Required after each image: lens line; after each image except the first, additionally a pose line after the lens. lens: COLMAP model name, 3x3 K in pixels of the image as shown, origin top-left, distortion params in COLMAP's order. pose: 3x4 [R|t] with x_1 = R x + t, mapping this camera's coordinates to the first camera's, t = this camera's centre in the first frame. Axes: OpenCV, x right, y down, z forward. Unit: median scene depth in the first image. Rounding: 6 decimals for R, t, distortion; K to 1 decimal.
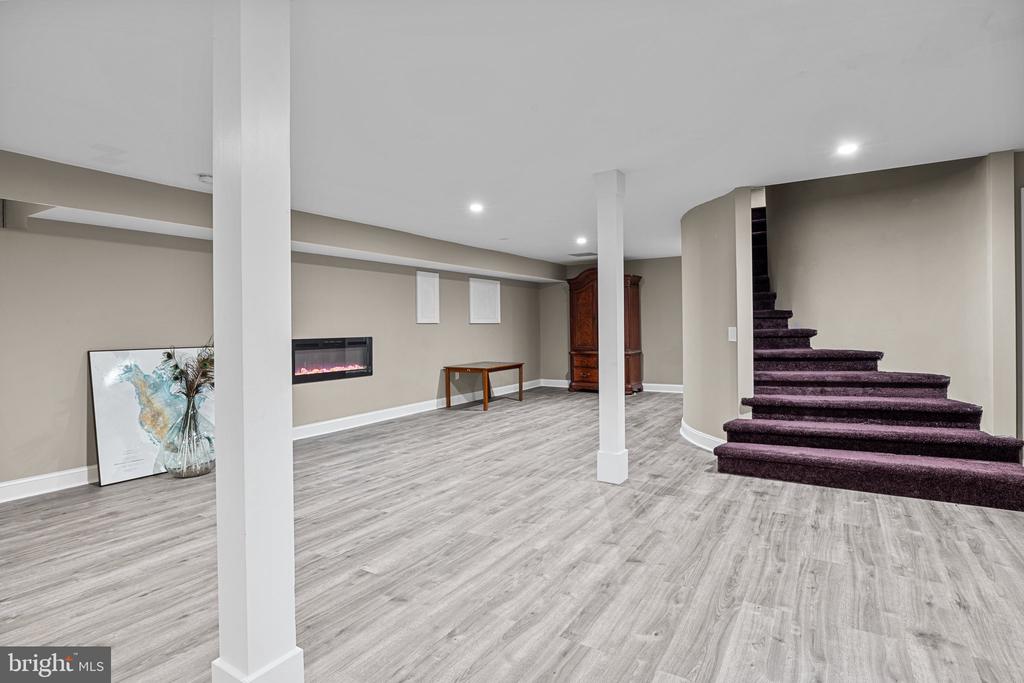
lens RADIAL K [[527.1, 0, 512.9], [0, 527.1, 335.4], [0, 0, 1]] dist [0.001293, 0.000088]
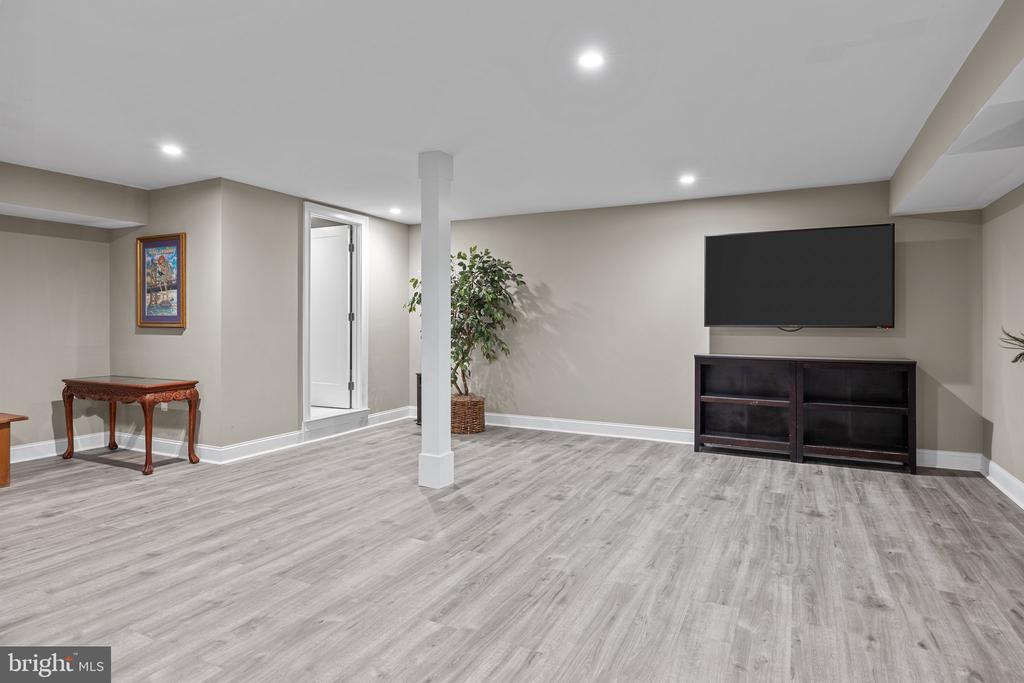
lens RADIAL K [[558.3, 0, 512.2], [0, 558.3, 333.6], [0, 0, 1]] dist [-0.003924, -0.000678]
pose [[-0.995814, 0.017791, -0.089657, -0.338595], [0.014256, 0.999101, 0.039914, -0.021390], [0.090286, 0.038469, -0.995173, 1.975447]]
